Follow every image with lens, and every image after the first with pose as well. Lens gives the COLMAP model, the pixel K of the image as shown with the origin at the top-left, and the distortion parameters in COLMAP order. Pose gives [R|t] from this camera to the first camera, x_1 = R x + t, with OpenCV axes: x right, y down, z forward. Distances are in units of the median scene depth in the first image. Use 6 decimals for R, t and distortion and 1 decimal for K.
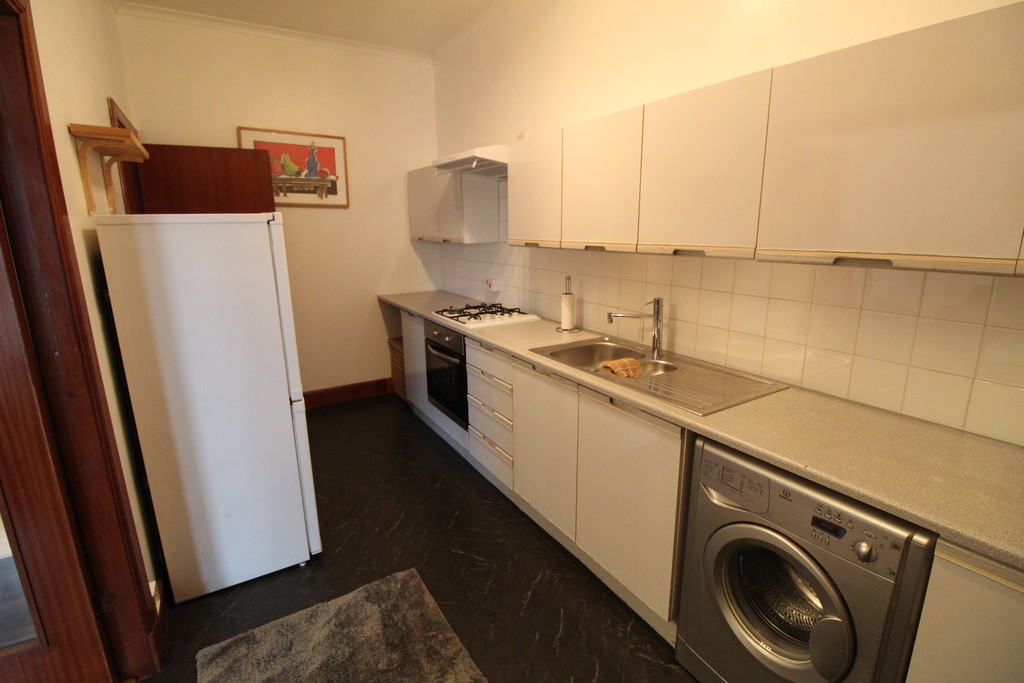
lens RADIAL K [[474.9, 0, 515.8], [0, 474.9, 330.8], [0, 0, 1]] dist [-0.001032, -0.013034]
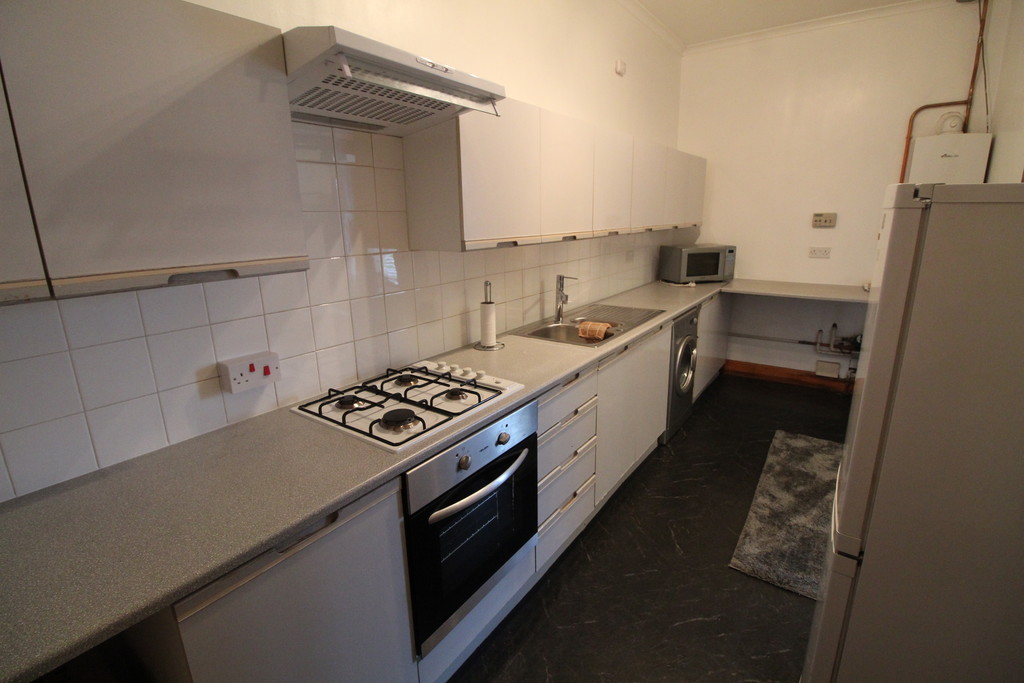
lens RADIAL K [[474.9, 0, 515.8], [0, 474.9, 330.8], [0, 0, 1]] dist [-0.001032, -0.013034]
pose [[-0.374504, -0.203829, 0.904544, -0.725707], [0.222754, 0.927192, 0.301158, -0.295650], [-0.900071, 0.314275, -0.301833, 1.333457]]
